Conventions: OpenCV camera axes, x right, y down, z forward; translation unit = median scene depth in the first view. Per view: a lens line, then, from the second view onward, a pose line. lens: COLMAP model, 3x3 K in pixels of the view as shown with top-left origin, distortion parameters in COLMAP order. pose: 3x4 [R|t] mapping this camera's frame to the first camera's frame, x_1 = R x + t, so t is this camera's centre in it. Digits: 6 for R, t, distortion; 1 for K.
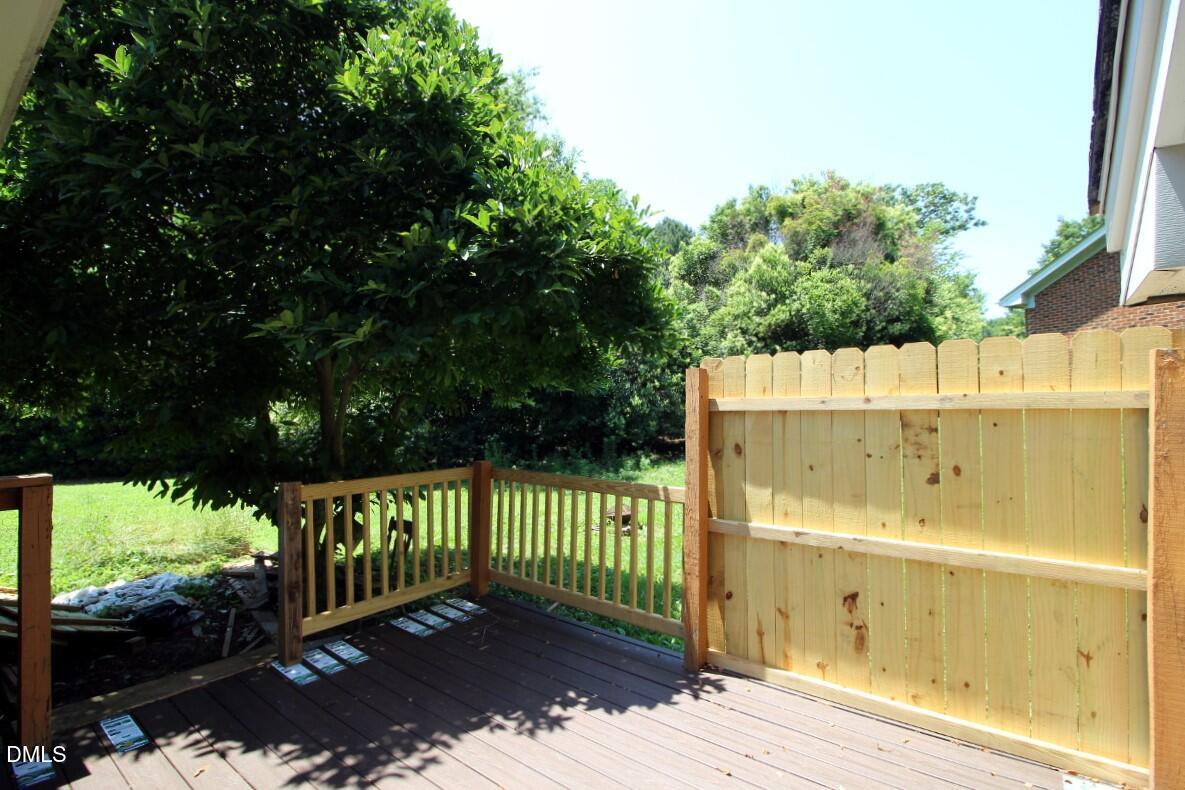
lens RADIAL K [[553.4, 0, 598.1], [0, 553.4, 392.2], [0, 0, 1]] dist [0.000795, -0.000118]
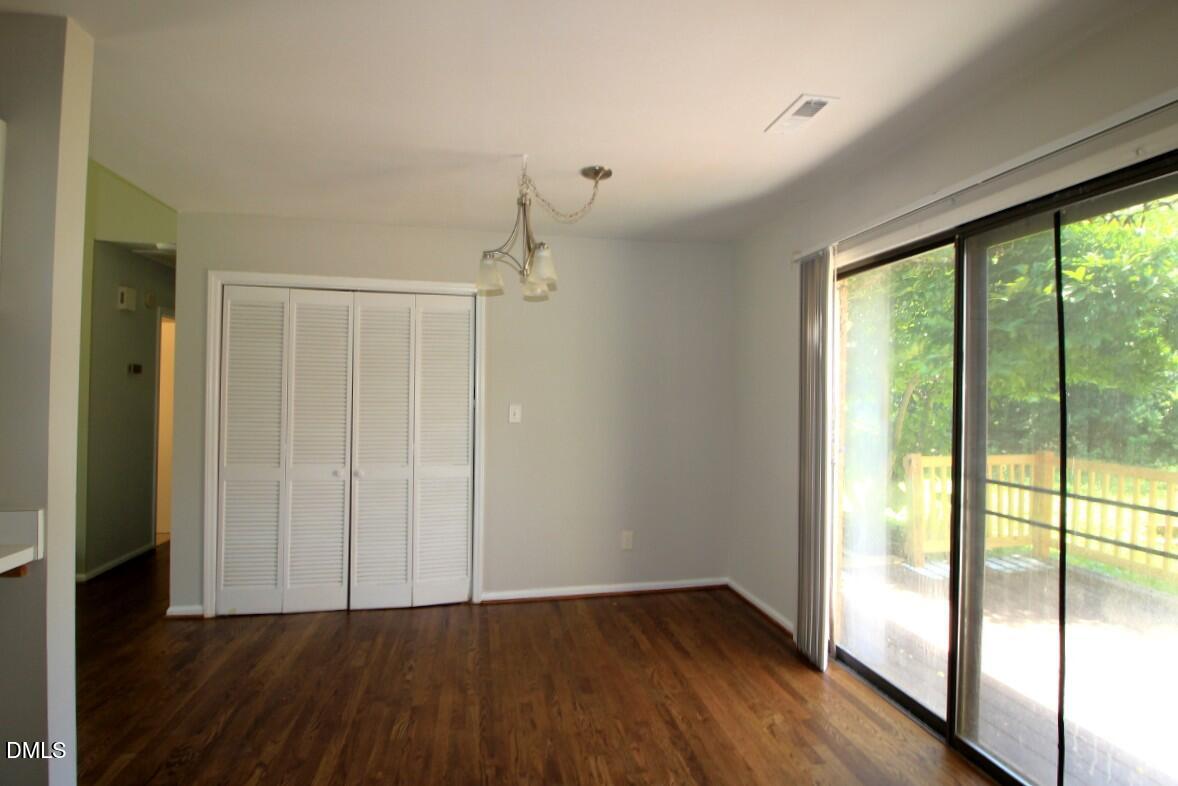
lens RADIAL K [[550.1, 0, 594.6], [0, 550.1, 390.2], [0, 0, 1]] dist [0.000795, -0.000118]
pose [[0.747517, 0.006749, -0.664208, -0.041423], [0.009724, 0.999730, 0.021102, -0.013285], [0.664171, -0.022233, 0.747250, -0.170034]]
